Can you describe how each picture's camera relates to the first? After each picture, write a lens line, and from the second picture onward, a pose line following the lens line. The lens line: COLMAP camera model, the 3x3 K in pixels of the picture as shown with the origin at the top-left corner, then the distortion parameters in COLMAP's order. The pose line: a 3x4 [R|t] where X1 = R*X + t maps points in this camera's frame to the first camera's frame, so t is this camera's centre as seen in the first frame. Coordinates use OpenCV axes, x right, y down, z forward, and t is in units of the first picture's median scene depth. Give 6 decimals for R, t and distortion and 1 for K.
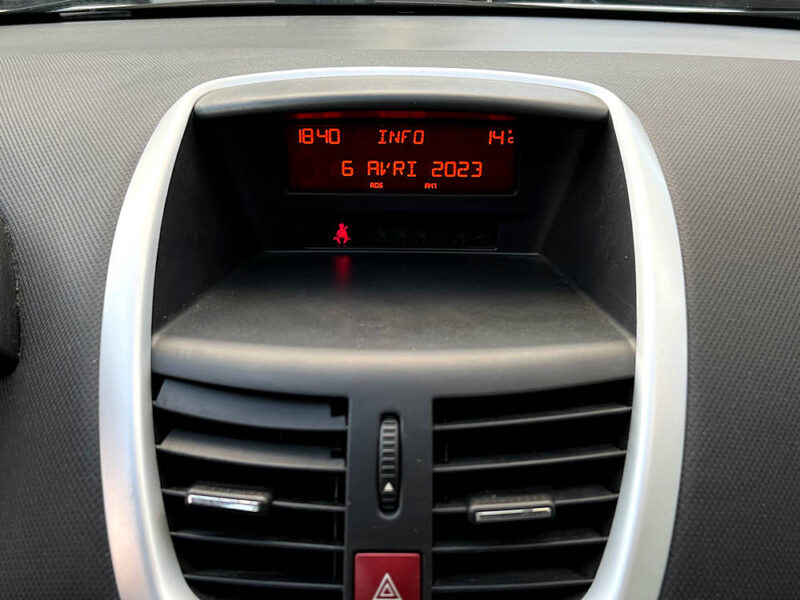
lens RADIAL K [[938.0, 0, 400.0], [0, 938.0, 300.0], [0, 0, 1]] dist [0.221184, -0.823743]
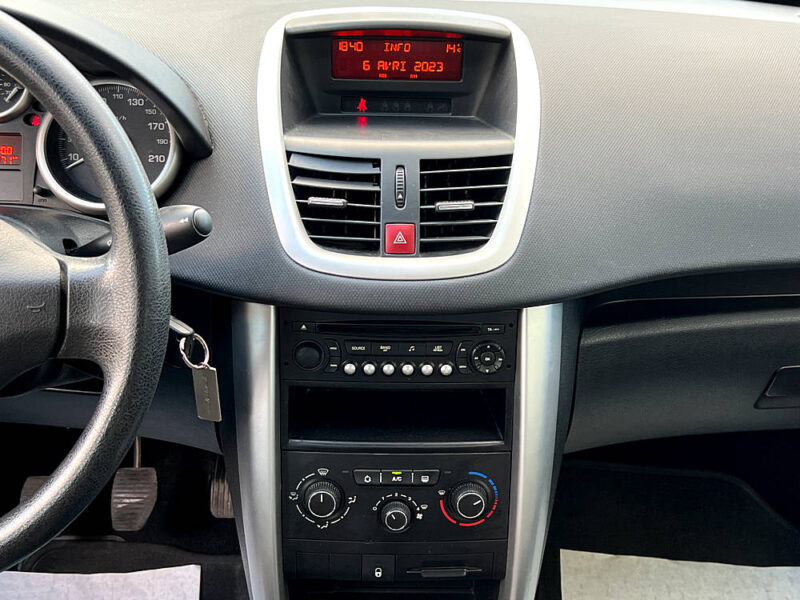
lens RADIAL K [[938.0, 0, 400.0], [0, 938.0, 300.0], [0, 0, 1]] dist [0.221184, -0.823743]
pose [[0.999037, 0.001734, 0.043833, -0.075595], [-0.003473, 0.999209, 0.039624, 0.245158], [-0.043730, -0.039738, 0.998253, -0.847103]]
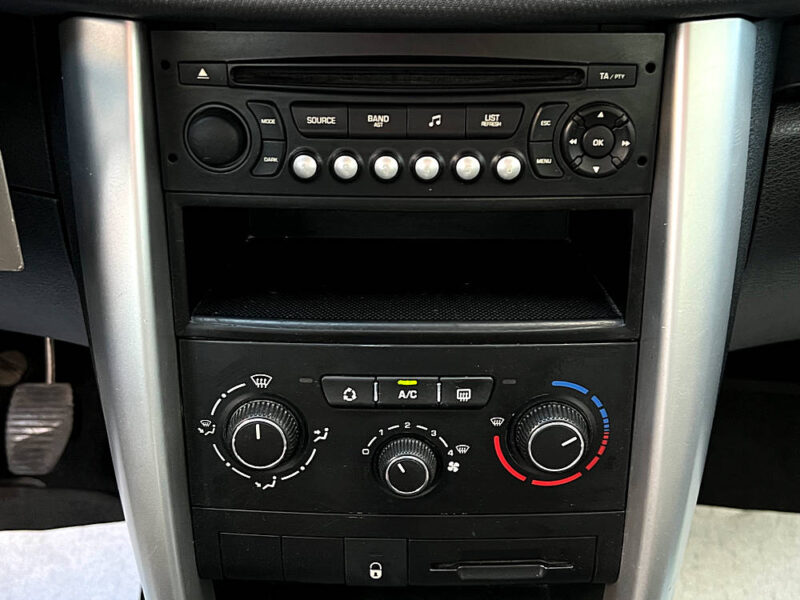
lens RADIAL K [[938.0, 0, 400.0], [0, 938.0, 300.0], [0, 0, 1]] dist [0.221184, -0.823743]
pose [[0.999986, -0.005153, -0.001459, -0.013867], [0.005285, 0.993516, 0.113570, 0.445116], [0.000864, -0.113577, 0.993529, -0.029346]]
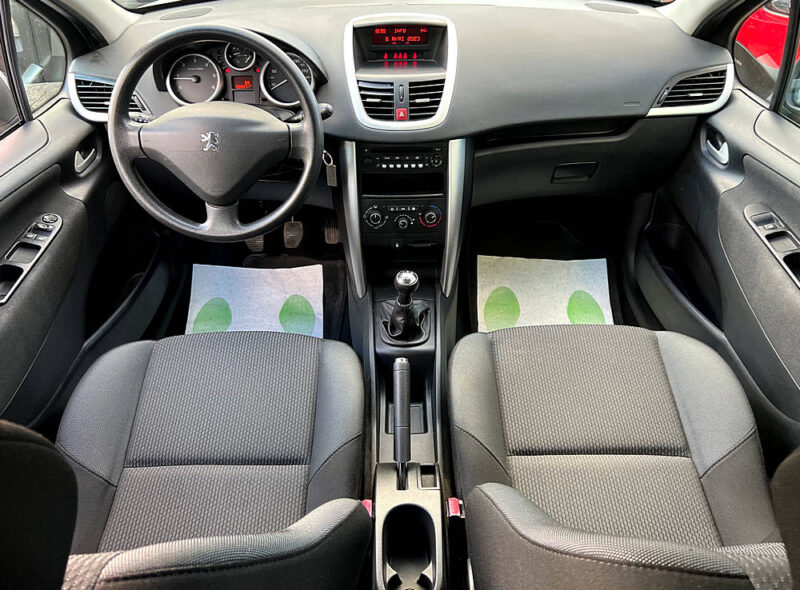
lens RADIAL K [[602.0, 0, 400.0], [0, 602.0, 295.0], [0, 0, 1]] dist [0.011092, -0.001443]
pose [[0.999500, -0.026818, 0.016741, -0.079983], [0.021669, 0.966721, 0.254915, 0.296182], [-0.023020, -0.254425, 0.966818, -2.005499]]
